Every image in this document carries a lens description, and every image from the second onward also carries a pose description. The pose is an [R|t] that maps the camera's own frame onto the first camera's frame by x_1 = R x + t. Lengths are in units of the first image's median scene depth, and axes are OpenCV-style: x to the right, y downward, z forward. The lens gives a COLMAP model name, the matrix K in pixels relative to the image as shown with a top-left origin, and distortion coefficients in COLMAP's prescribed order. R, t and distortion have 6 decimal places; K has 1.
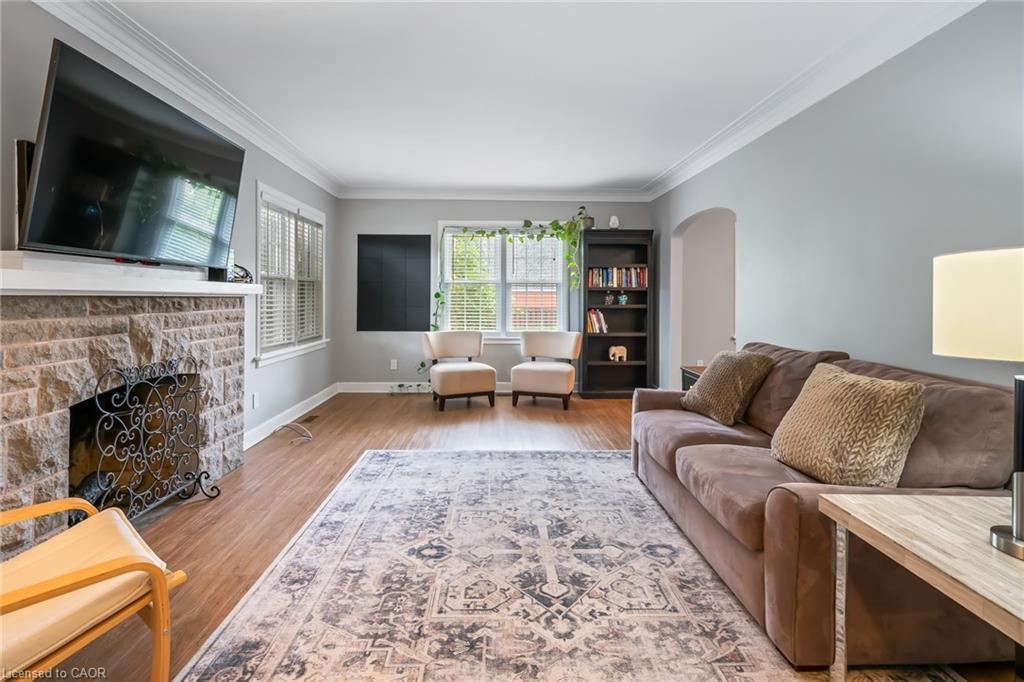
lens RADIAL K [[479.4, 0, 509.0], [0, 479.4, 294.8], [0, 0, 1]] dist [-0.000535, -0.000070]
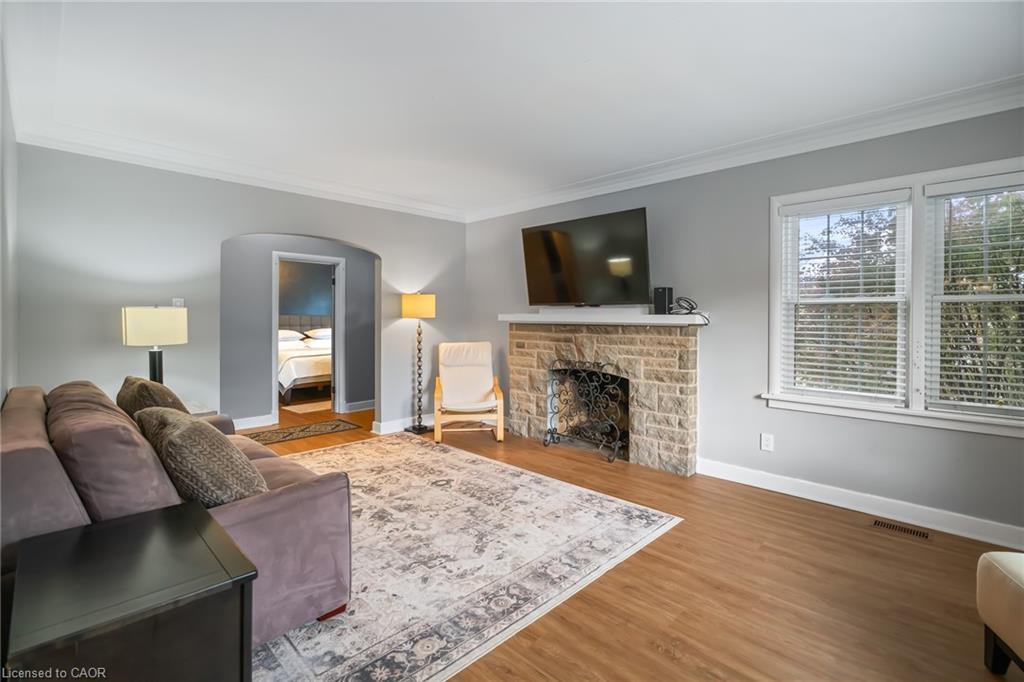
lens RADIAL K [[478.4, 0, 506.7], [0, 478.4, 323.0], [0, 0, 1]] dist [-0.000403, 0.000049]
pose [[-0.722795, 0.000201, -0.691062, 0.811732], [-0.003891, 0.999983, 0.004361, -0.010086], [0.691051, 0.005841, -0.722782, 2.375437]]
